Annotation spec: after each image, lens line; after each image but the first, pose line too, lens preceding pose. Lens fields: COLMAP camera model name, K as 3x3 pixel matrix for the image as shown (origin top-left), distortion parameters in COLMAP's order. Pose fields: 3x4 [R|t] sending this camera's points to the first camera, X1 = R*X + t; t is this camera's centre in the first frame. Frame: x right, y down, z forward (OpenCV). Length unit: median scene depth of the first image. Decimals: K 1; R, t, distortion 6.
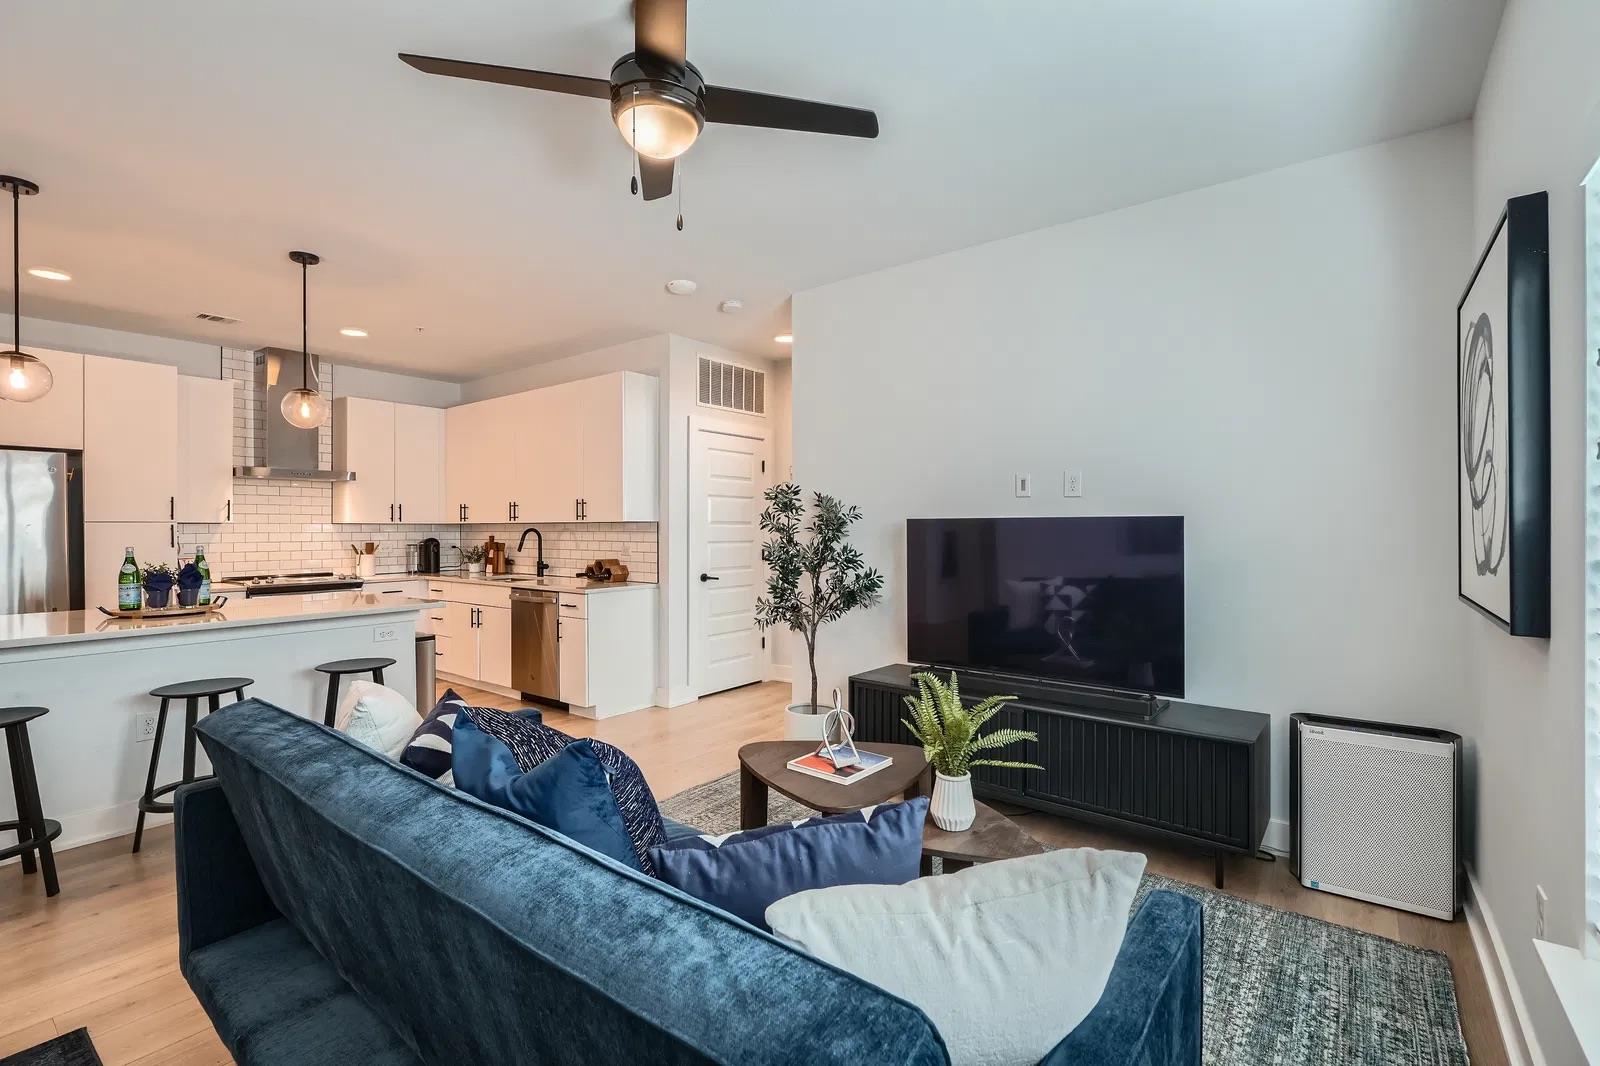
lens RADIAL K [[724.1, 0, 794.9], [0, 724.1, 521.8], [0, 0, 1]] dist [-0.003998, 0.001096]
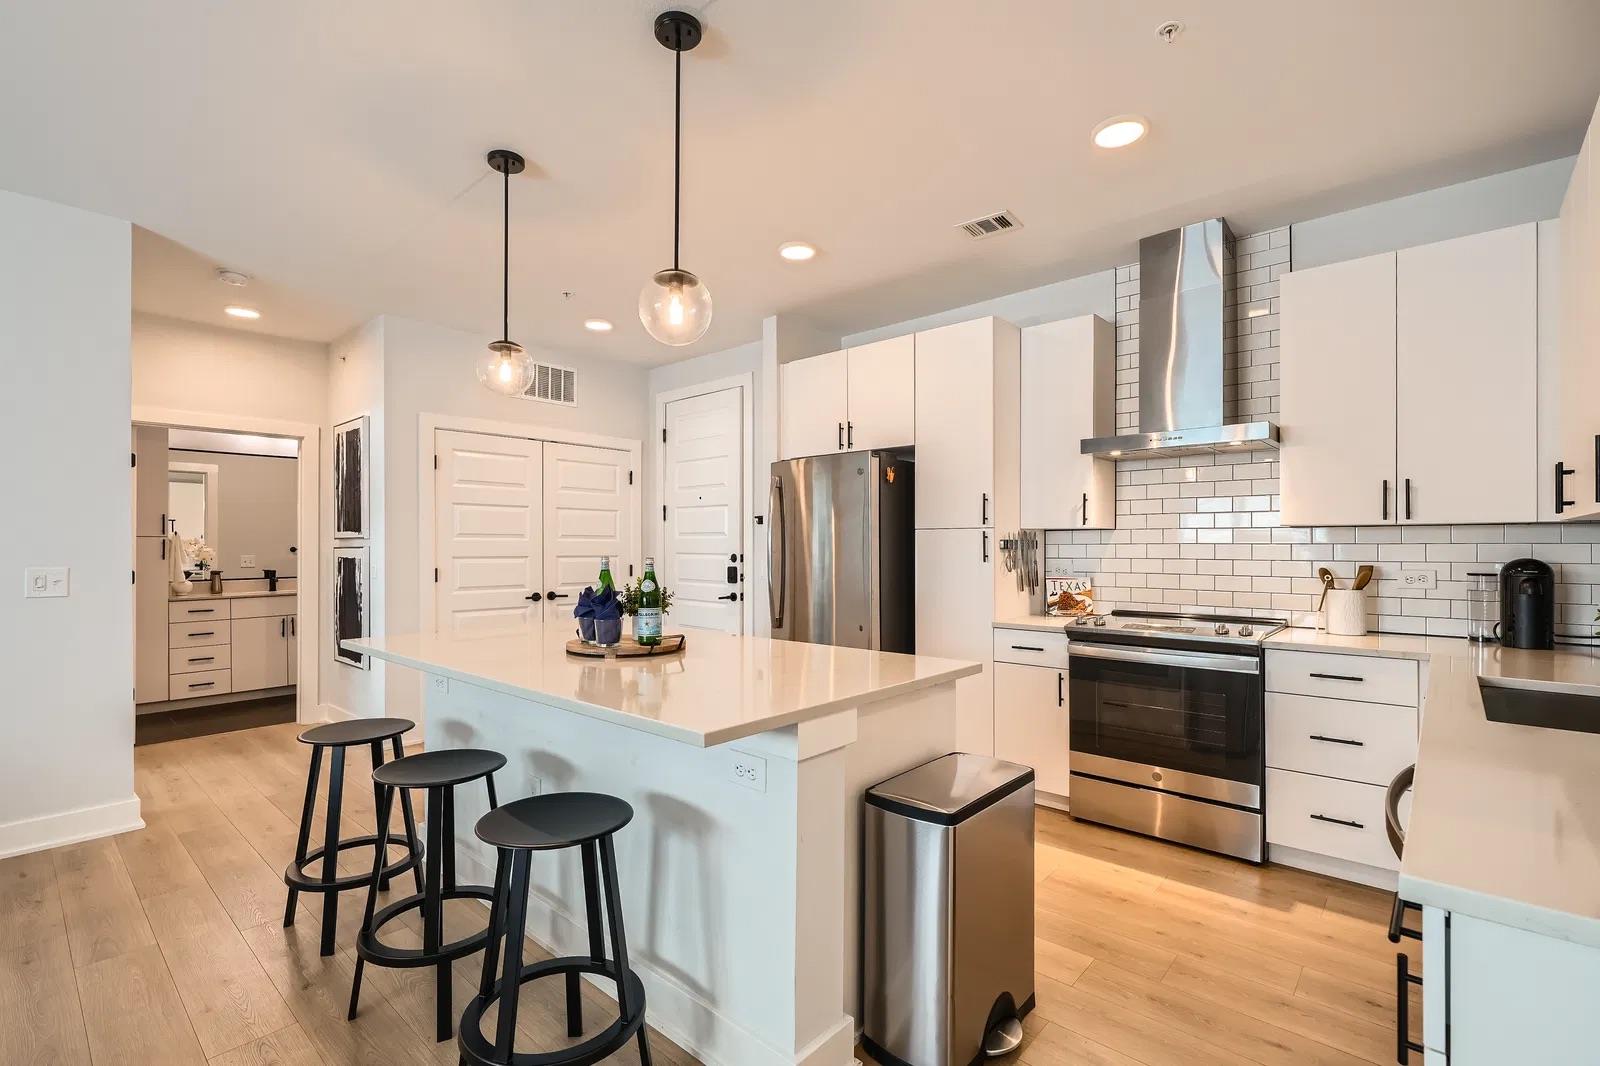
lens RADIAL K [[724.1, 0, 799.6], [0, 724.1, 545.8], [0, 0, 1]] dist [-0.003998, 0.001096]
pose [[-0.066819, 0.003445, -0.997759, -0.096561], [0.007053, 0.999971, 0.002980, 0.013103], [0.997740, -0.006838, -0.066841, 0.755412]]
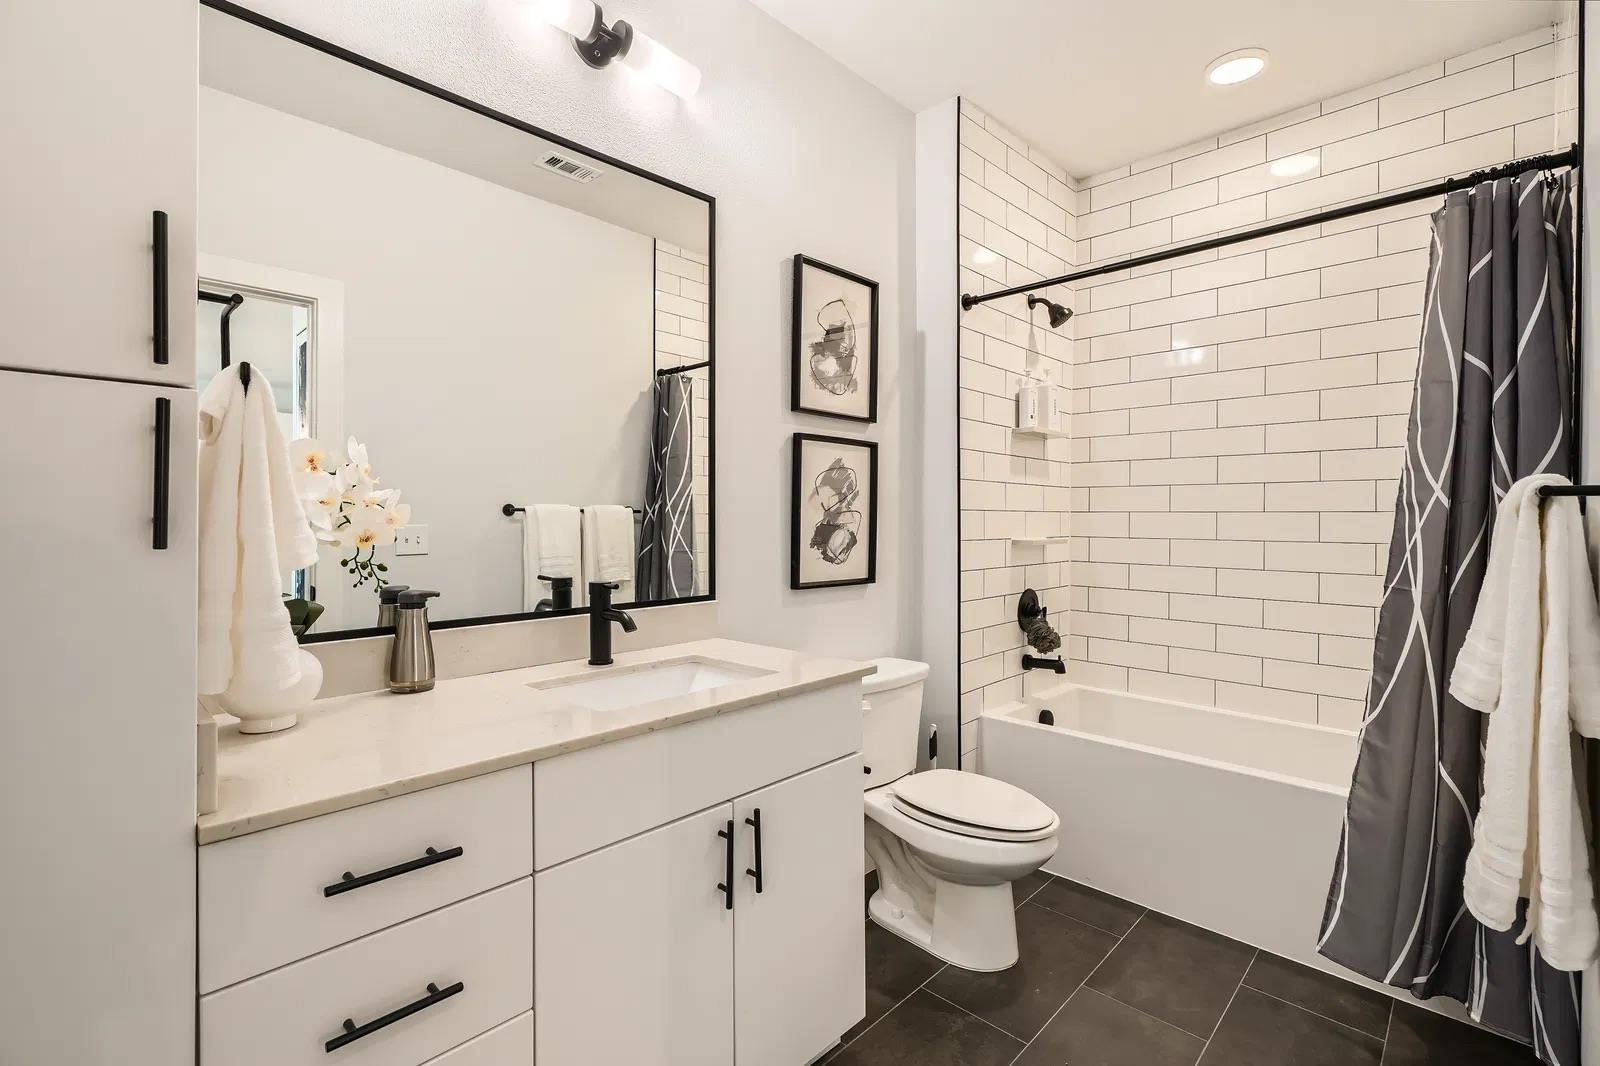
lens RADIAL K [[724.1, 0, 808.2], [0, 724.1, 525.5], [0, 0, 1]] dist [-0.003998, 0.001096]
pose [[-0.107223, 0.009925, -0.994185, -0.908278], [-0.000852, 0.999949, 0.010075, 0.022885], [0.994235, 0.001927, -0.107209, -0.048790]]
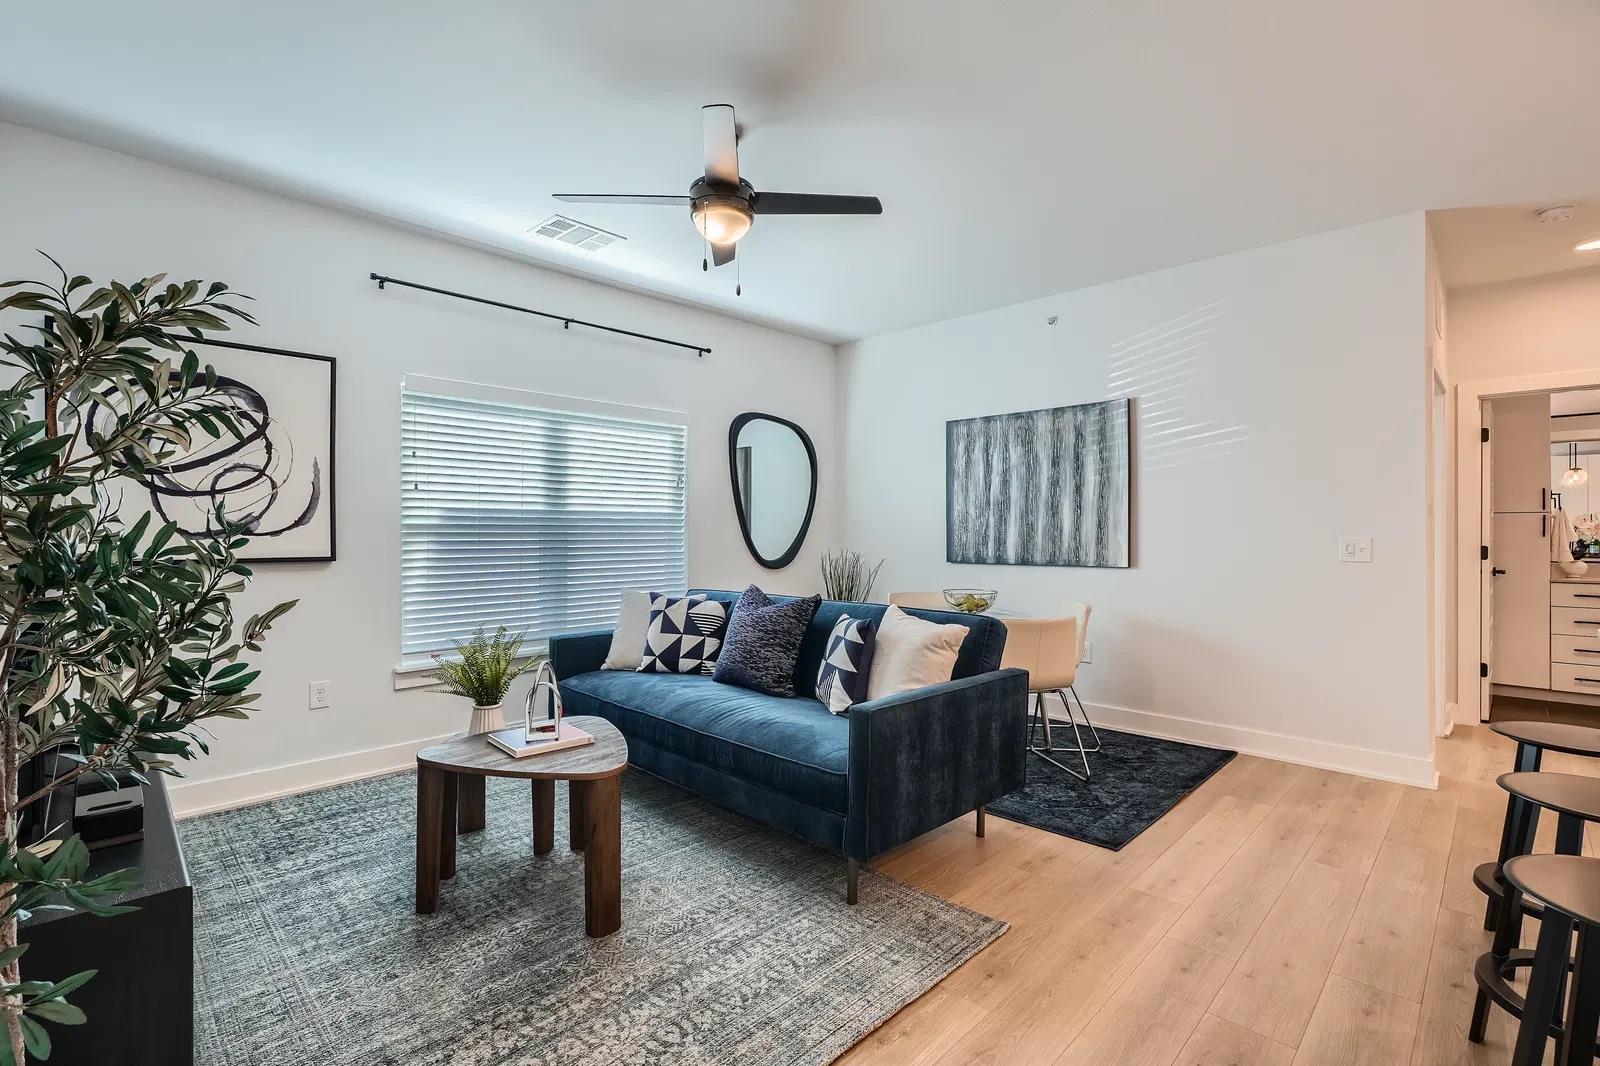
lens RADIAL K [[724.1, 0, 787.4], [0, 724.1, 532.7], [0, 0, 1]] dist [-0.003998, 0.001096]
pose [[-0.992674, 0.004103, 0.120757, -0.177272], [0.003478, 0.999979, -0.005385, 0.025165], [-0.120777, -0.004925, -0.992667, 0.853223]]
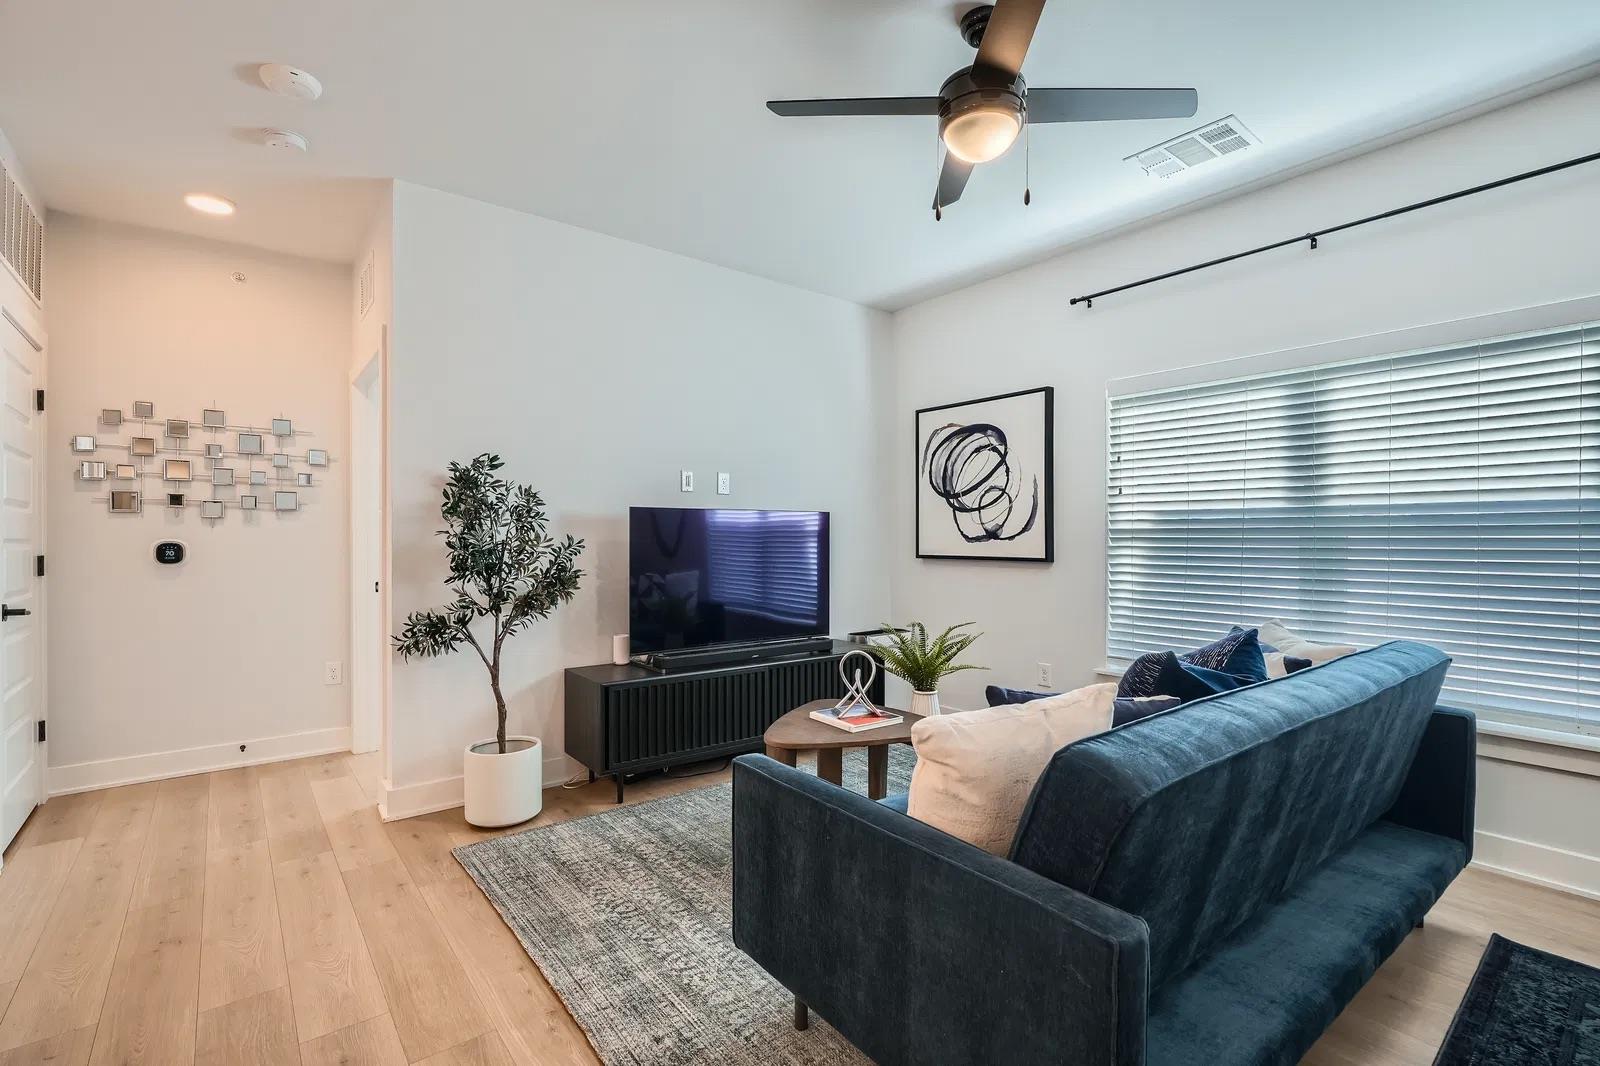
lens RADIAL K [[724.1, 0, 800.3], [0, 724.1, 540.2], [0, 0, 1]] dist [-0.003998, 0.001096]
pose [[0.231567, 0.000325, 0.972819, -0.469959], [-0.007063, 0.999974, 0.001347, 0.023940], [-0.972793, -0.007183, 0.231564, 0.362431]]
